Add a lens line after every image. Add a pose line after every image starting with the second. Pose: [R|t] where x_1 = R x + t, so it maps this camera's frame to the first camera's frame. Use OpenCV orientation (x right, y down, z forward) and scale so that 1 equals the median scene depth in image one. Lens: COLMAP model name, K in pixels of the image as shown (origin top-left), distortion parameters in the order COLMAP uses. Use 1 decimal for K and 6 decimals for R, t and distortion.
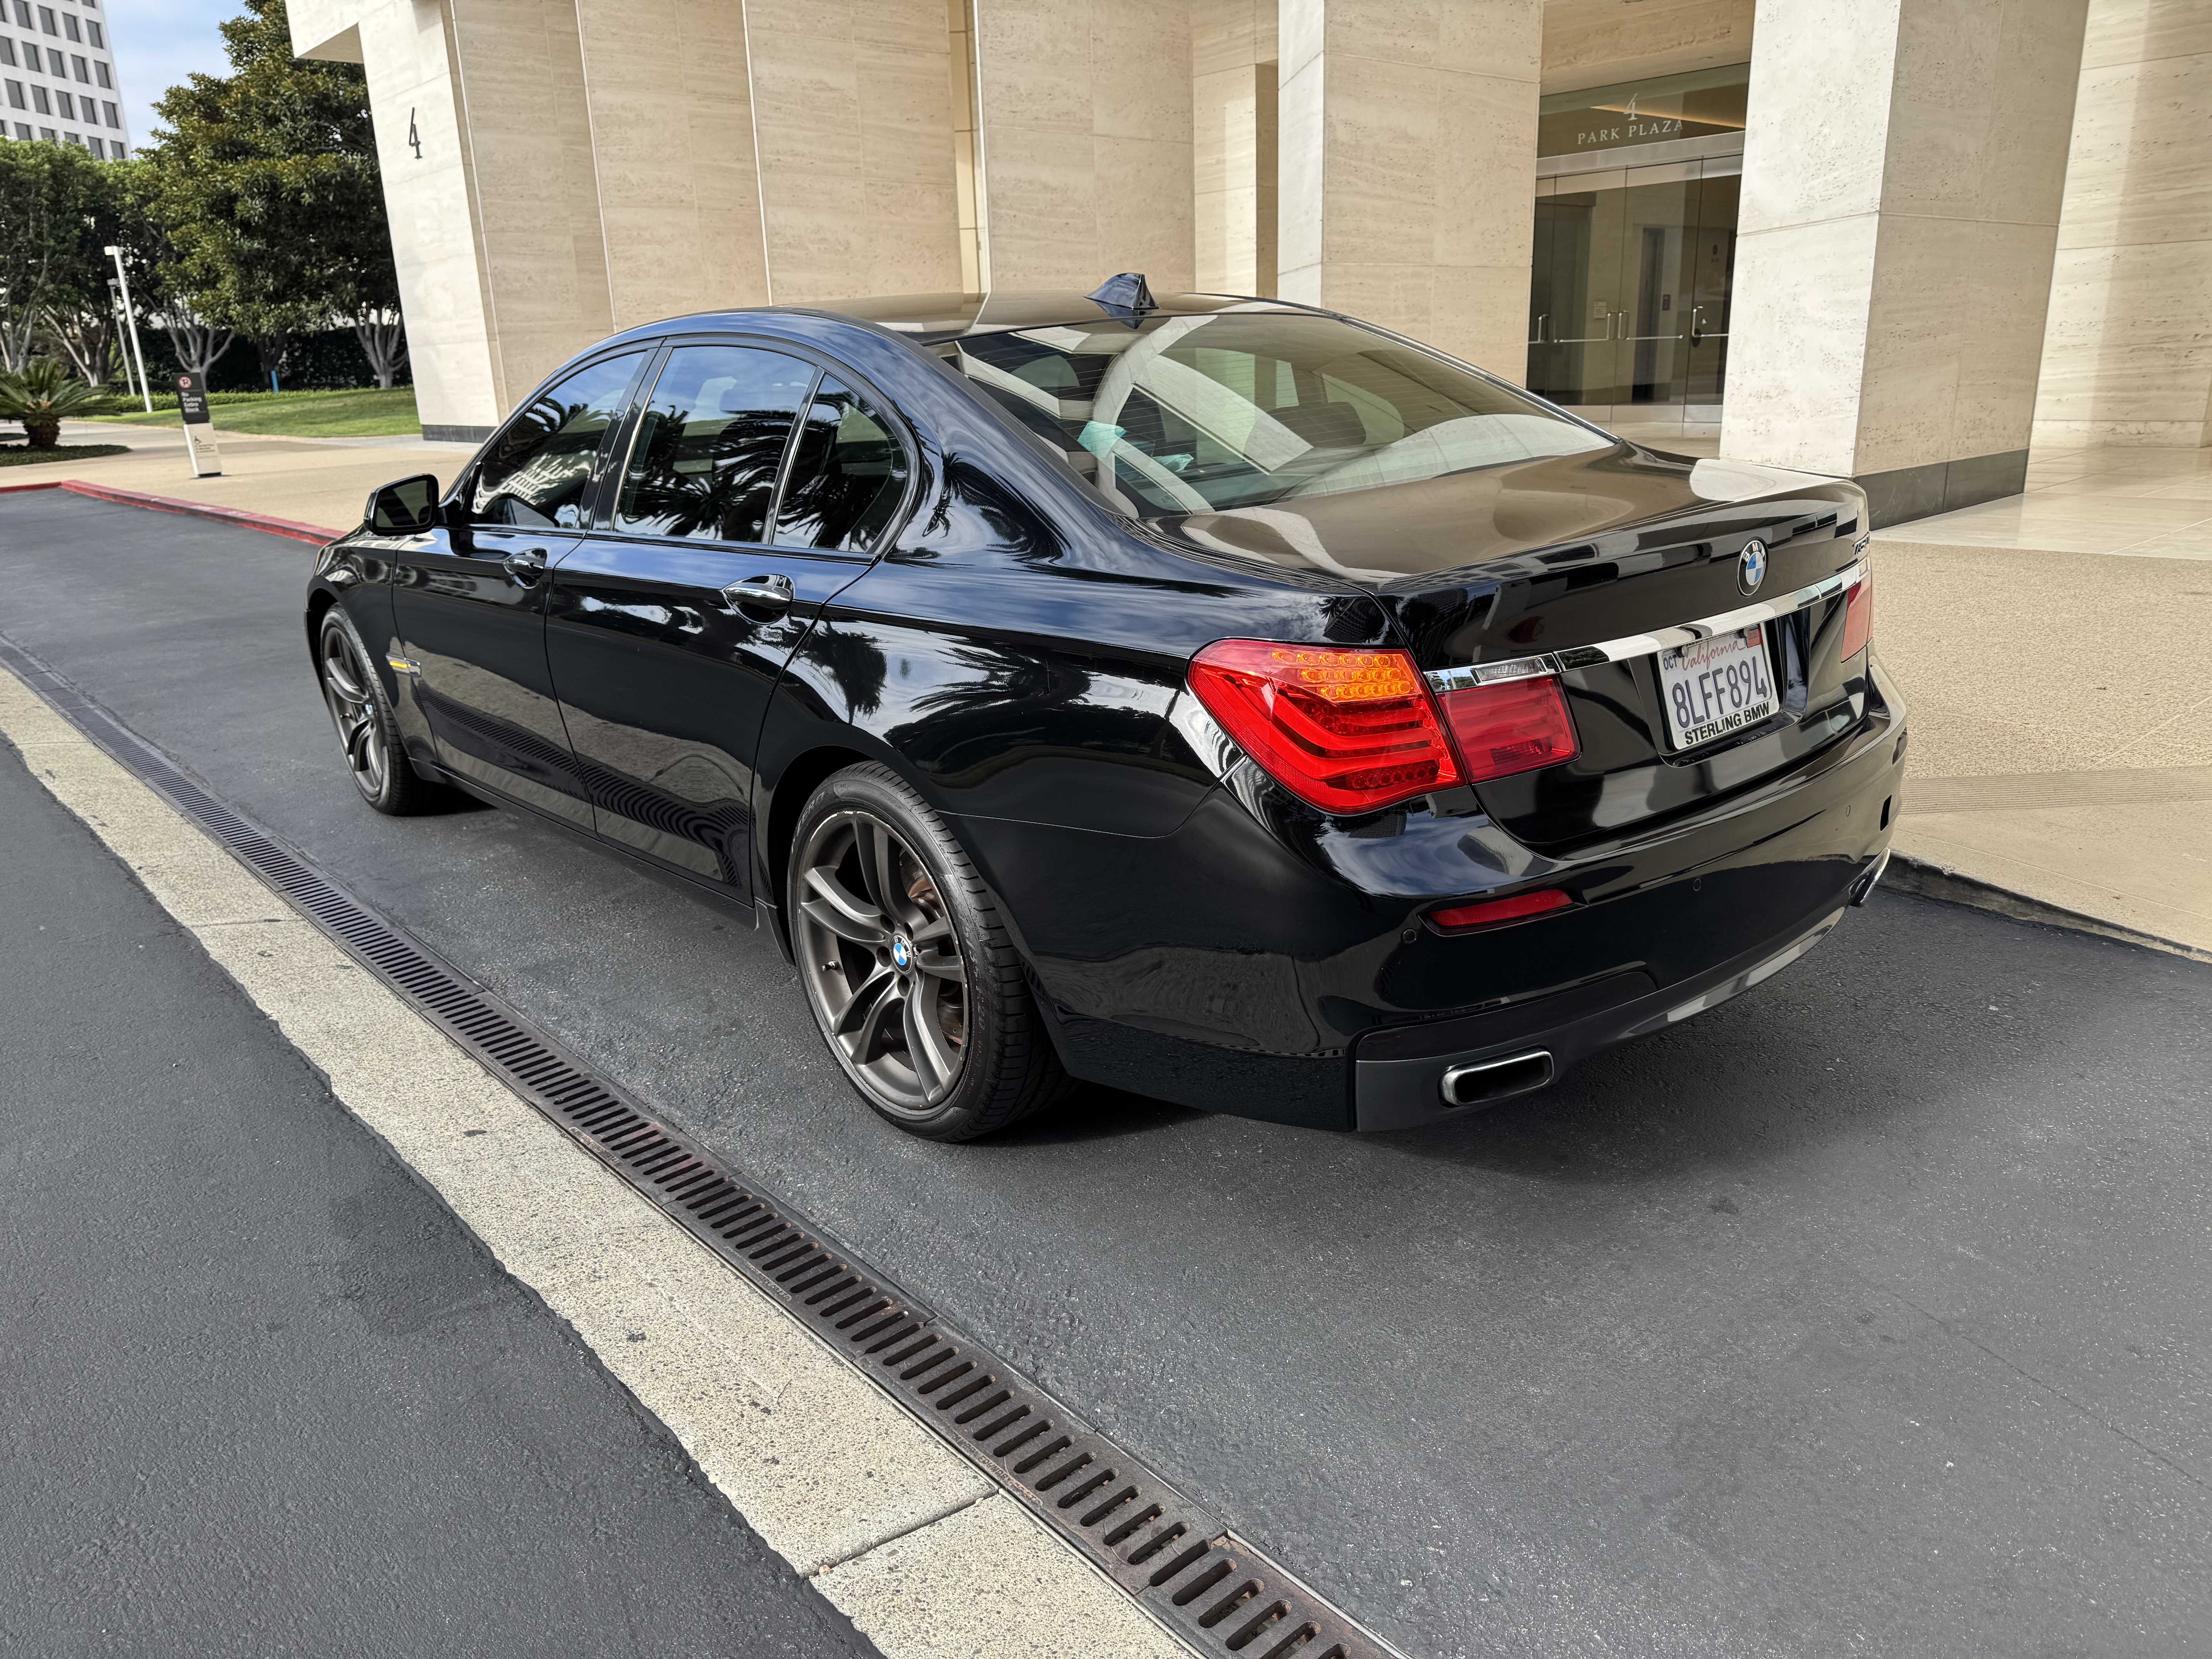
lens RADIAL K [[1573.6, 0, 1112.0], [0, 1573.6, 838.1], [0, 0, 1]] dist [0.006862, -0.007740]
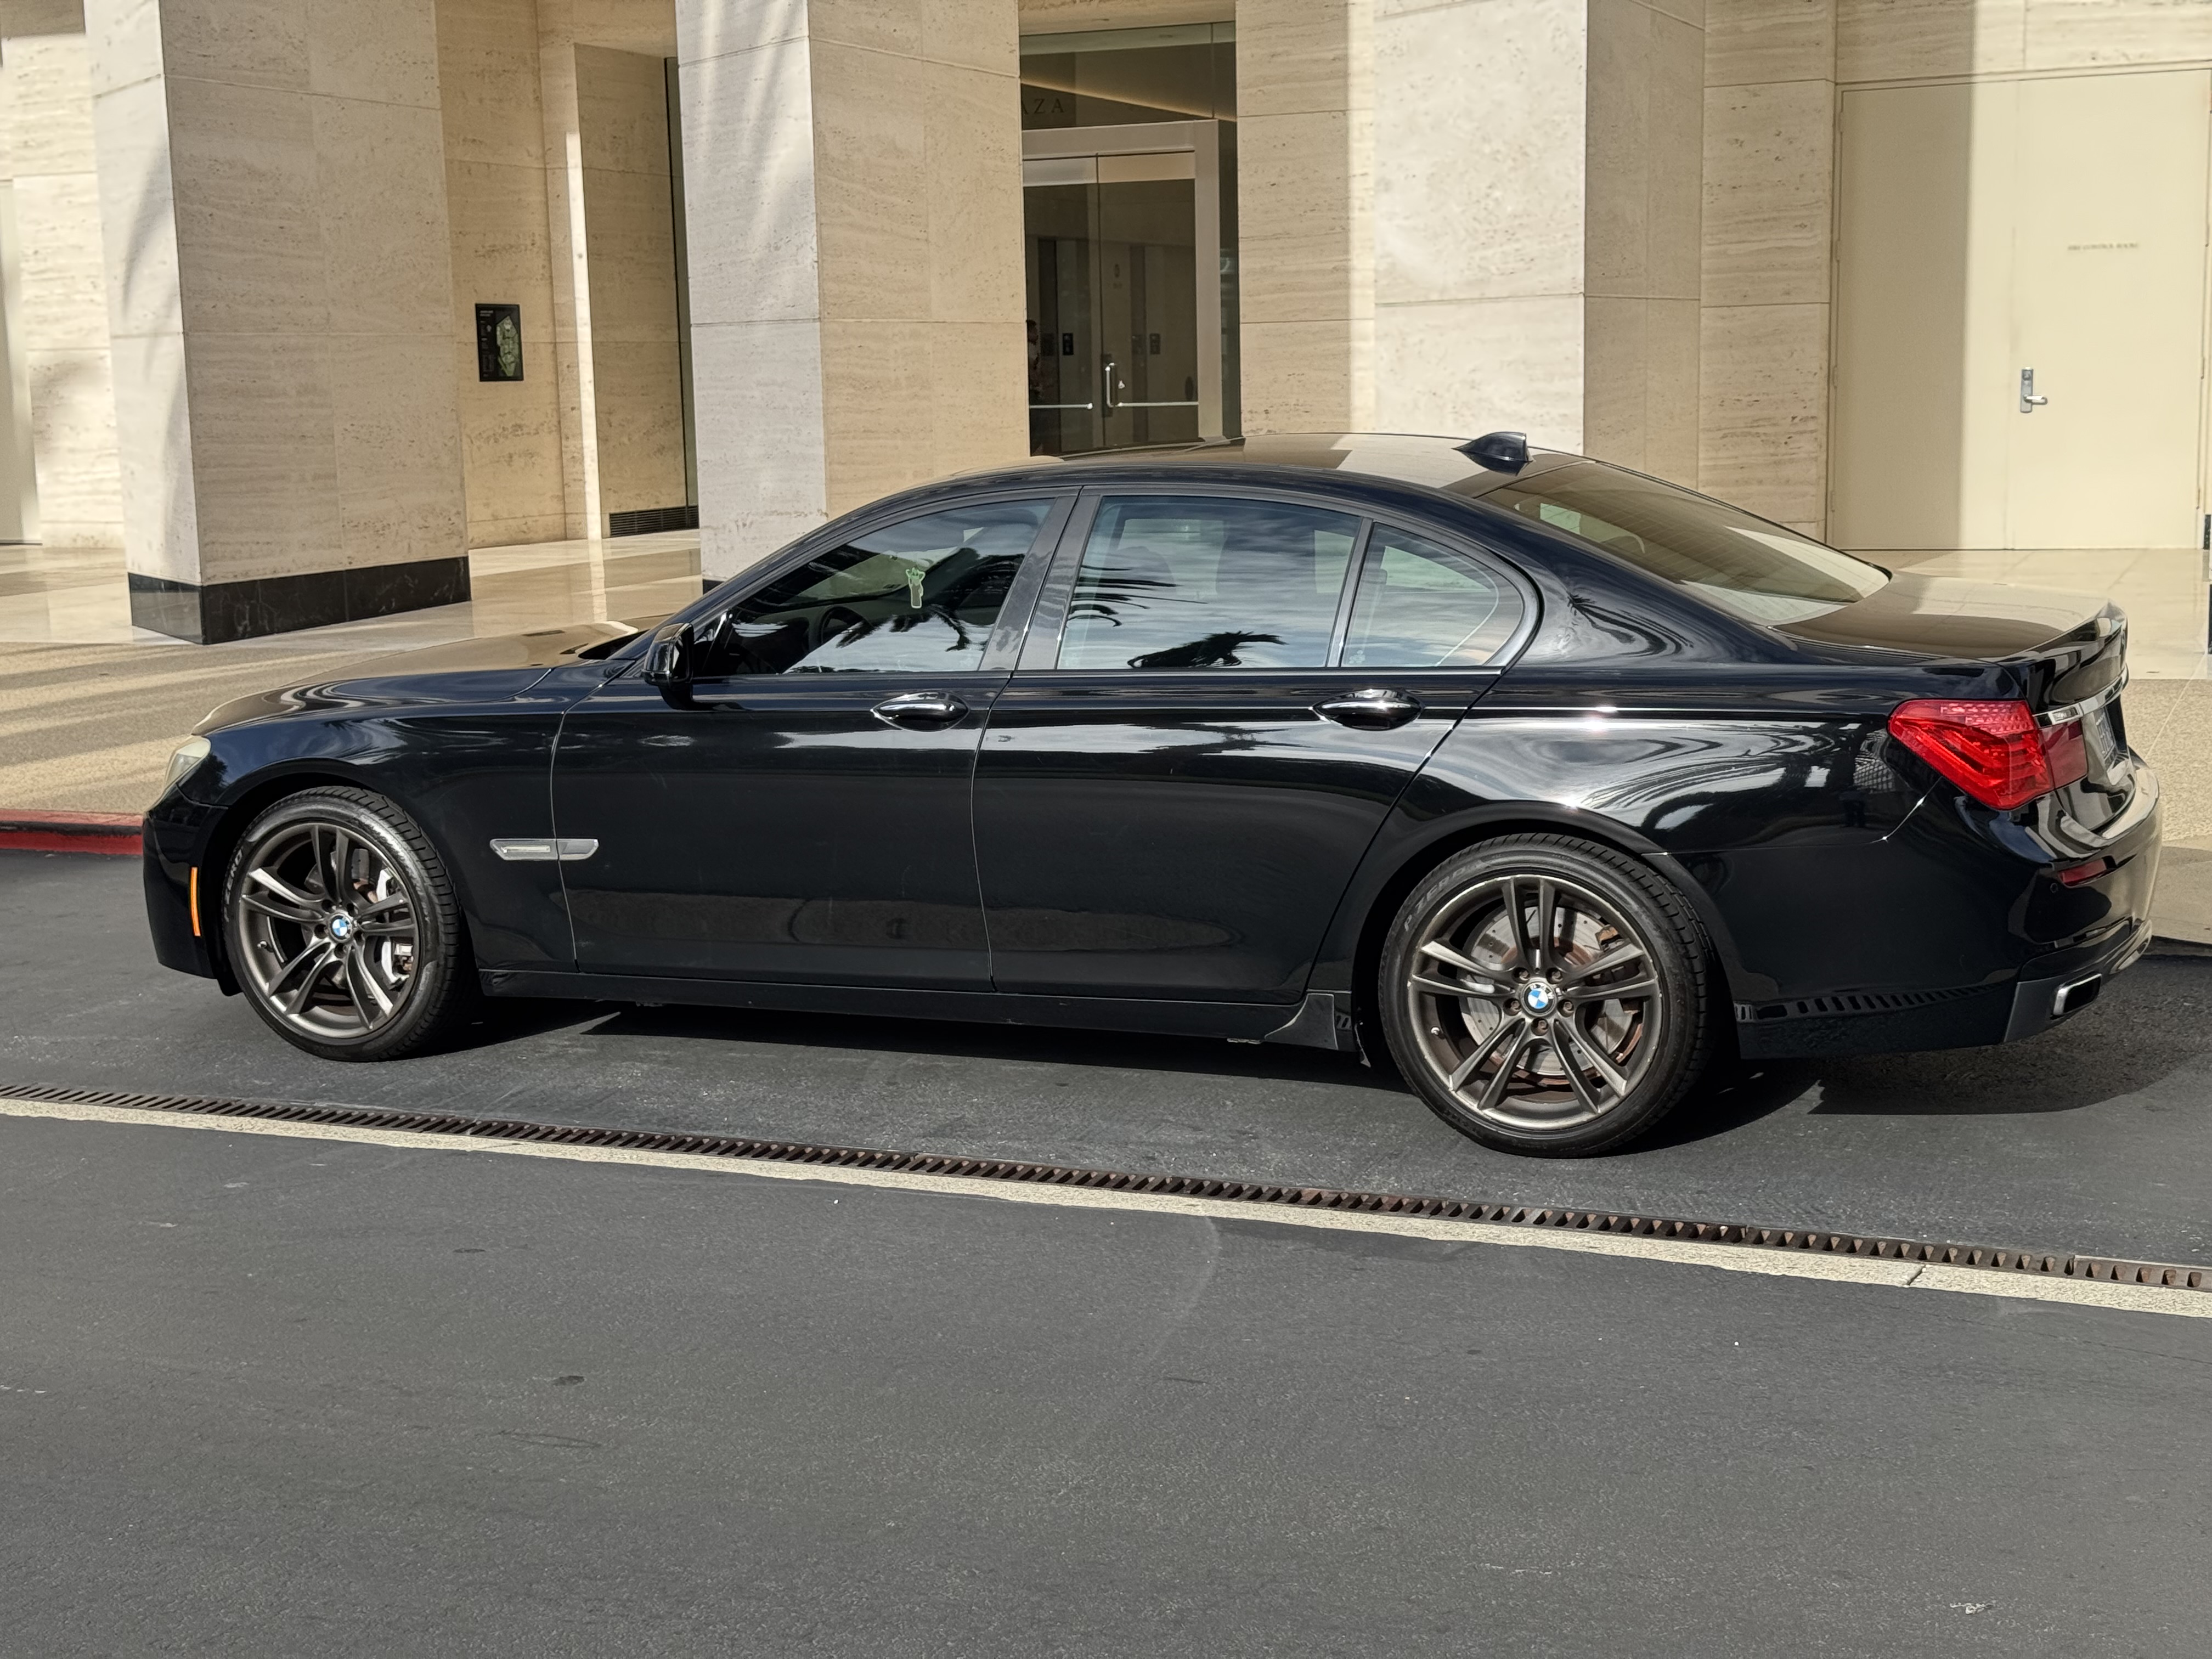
lens RADIAL K [[3065.9, 0, 1107.3], [0, 3065.9, 826.6], [0, 0, 1]] dist [0.119936, 0.000000]
pose [[0.897498, -0.053375, 0.437776, -0.348697], [0.121687, 0.984085, -0.129493, 0.050189], [-0.423897, 0.169492, 0.889710, -0.231800]]
